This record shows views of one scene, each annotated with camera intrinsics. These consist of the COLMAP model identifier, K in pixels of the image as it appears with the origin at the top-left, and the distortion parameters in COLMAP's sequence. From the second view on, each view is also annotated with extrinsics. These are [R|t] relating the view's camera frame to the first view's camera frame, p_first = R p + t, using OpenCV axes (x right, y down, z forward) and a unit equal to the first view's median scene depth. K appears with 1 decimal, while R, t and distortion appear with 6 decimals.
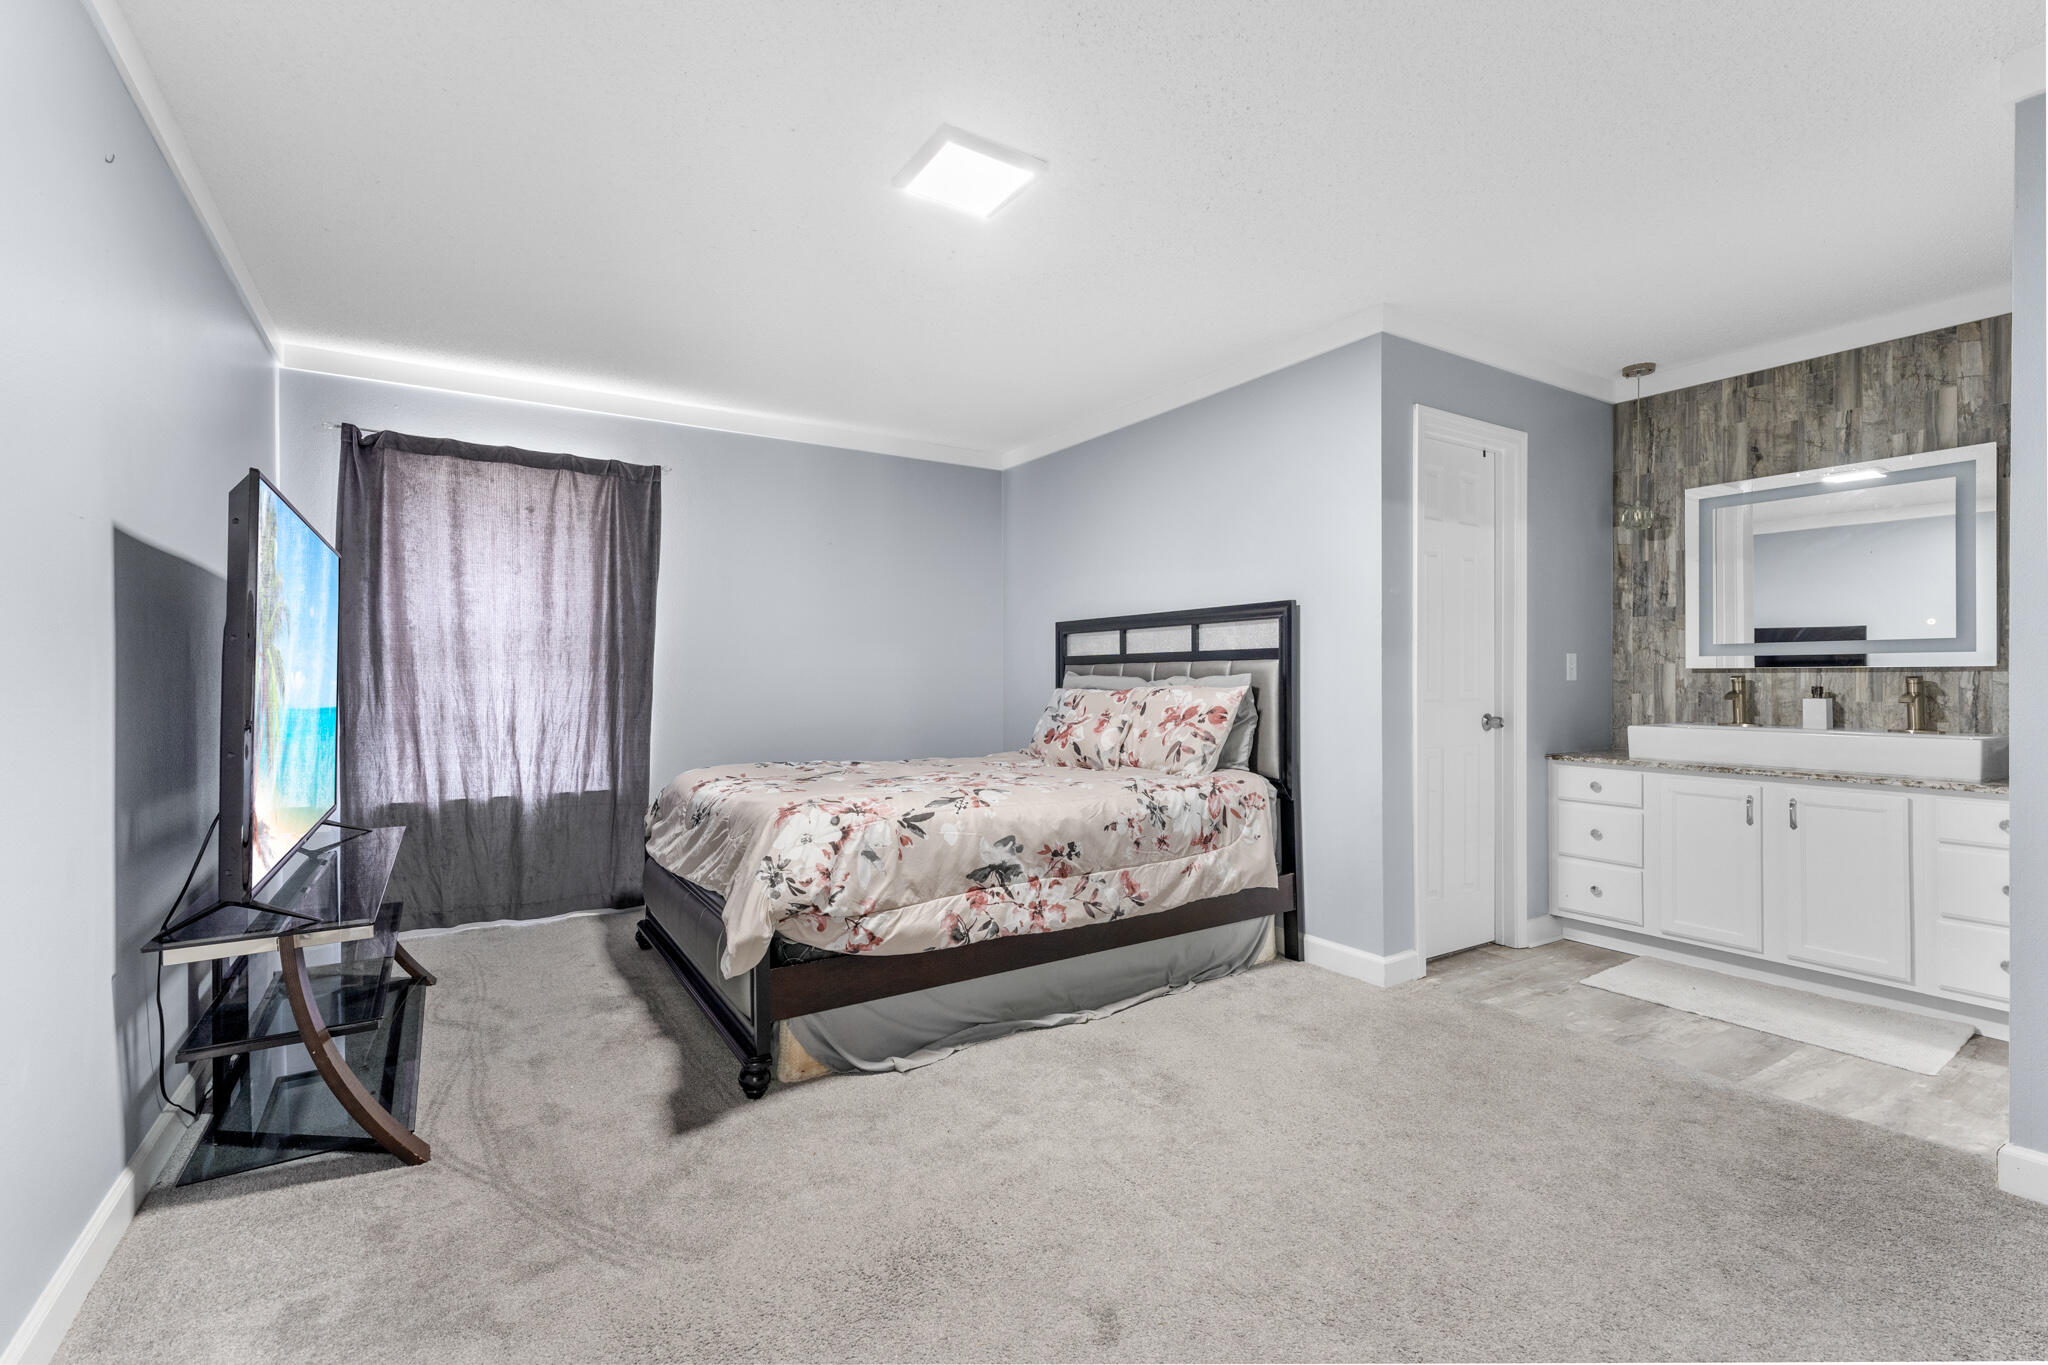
lens RADIAL K [[890.5, 0, 1039.9], [0, 890.5, 672.9], [0, 0, 1]] dist [-0.004526, 0.000709]
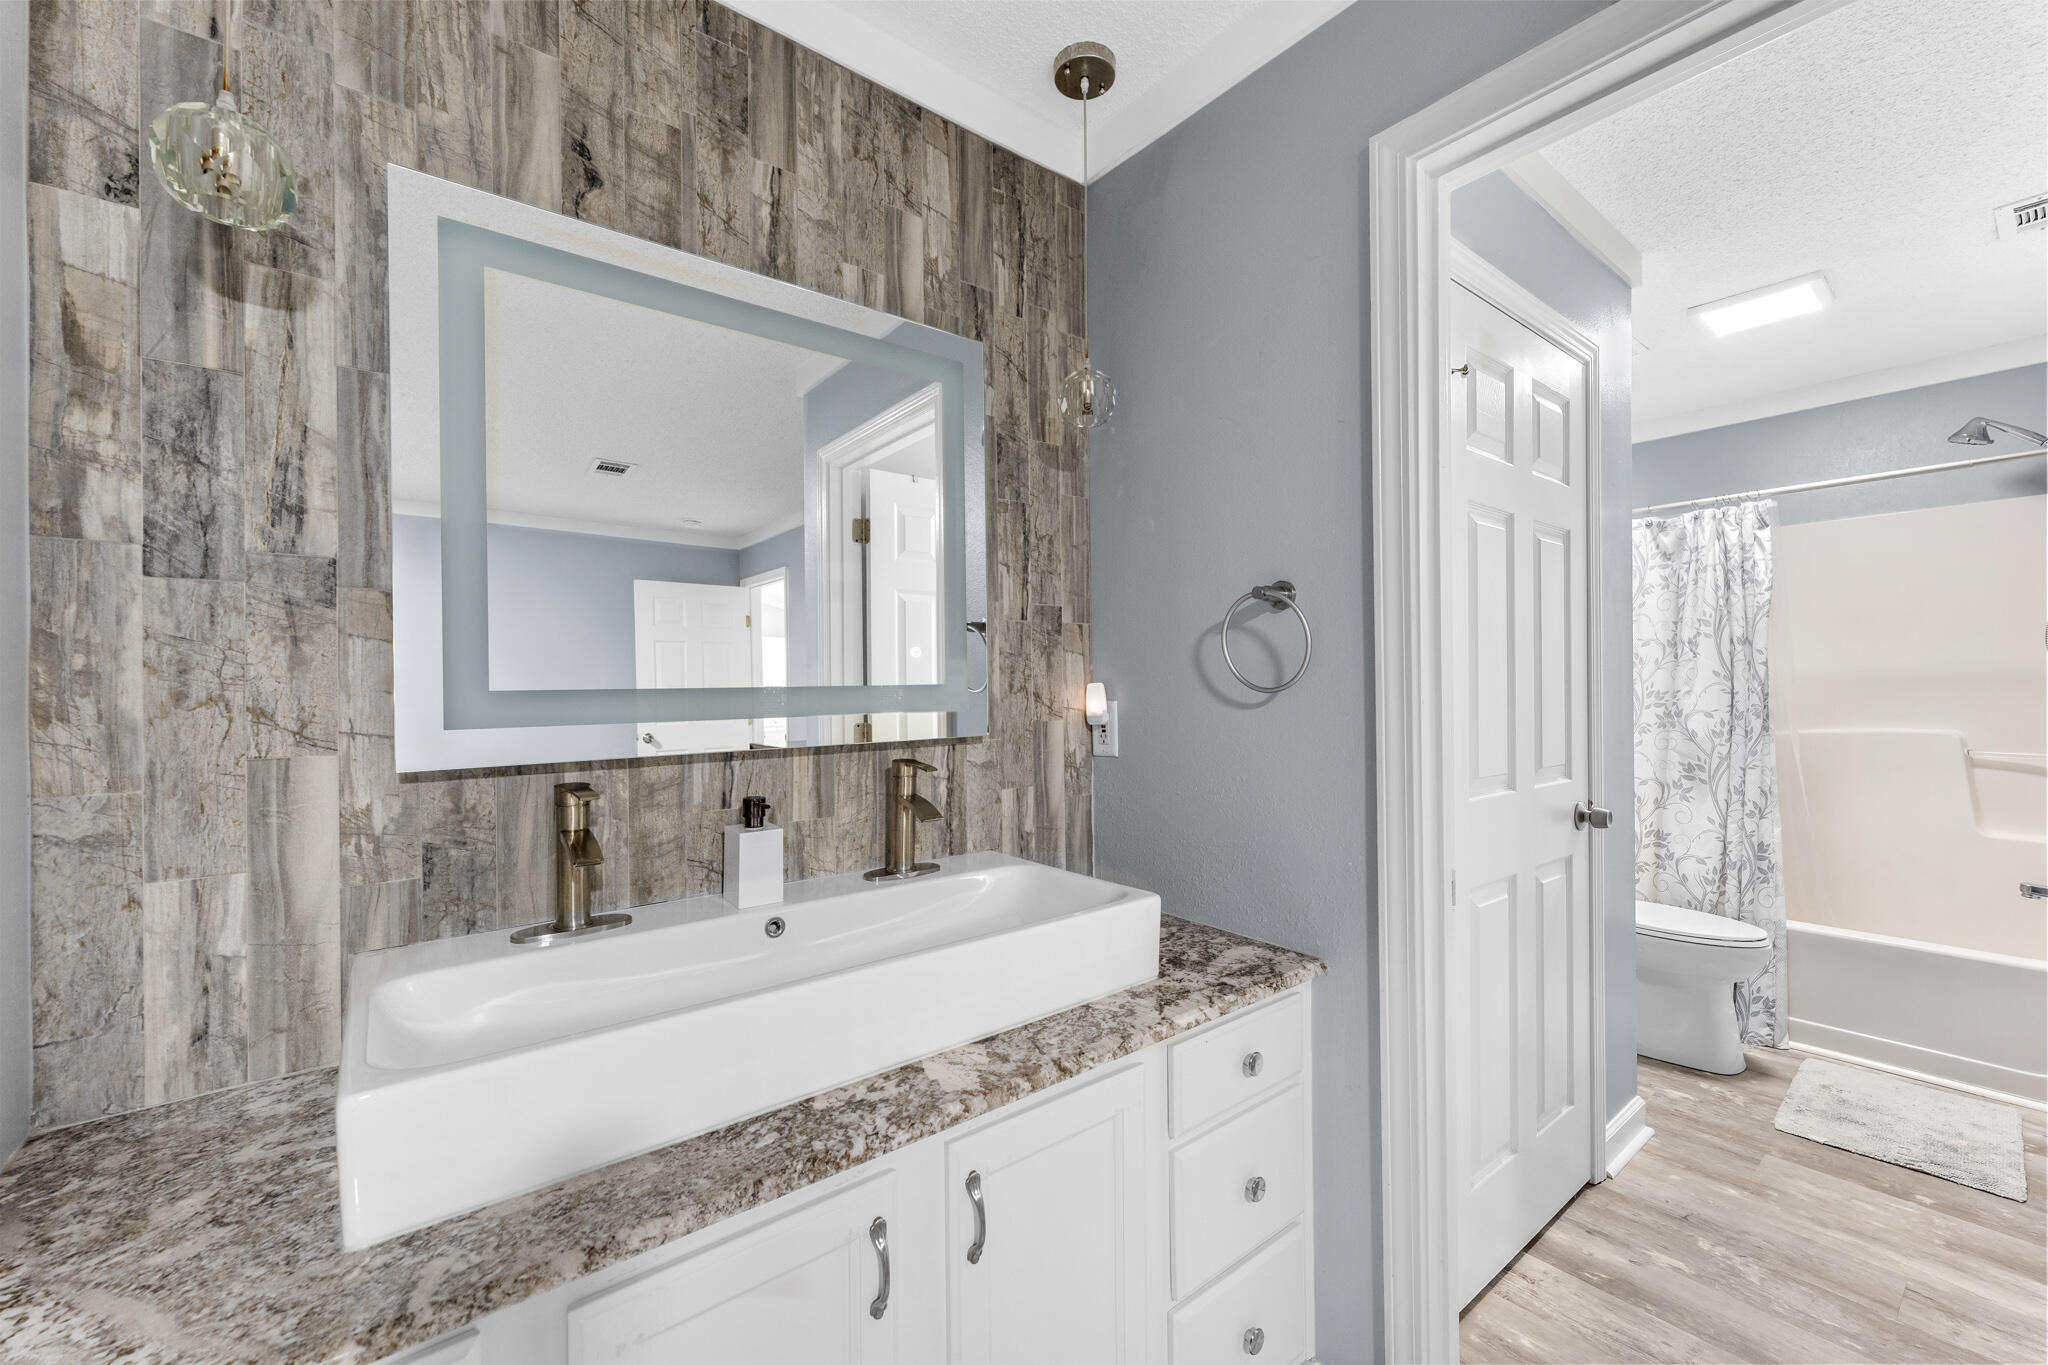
lens RADIAL K [[847.6, 0, 1033.1], [0, 847.6, 679.8], [0, 0, 1]] dist [-0.002122, 0.000690]
pose [[-0.112445, -0.000900, 0.993658, 0.430853], [0.003086, 0.999994, 0.001255, -0.035737], [-0.993653, 0.003207, -0.112441, 0.833255]]
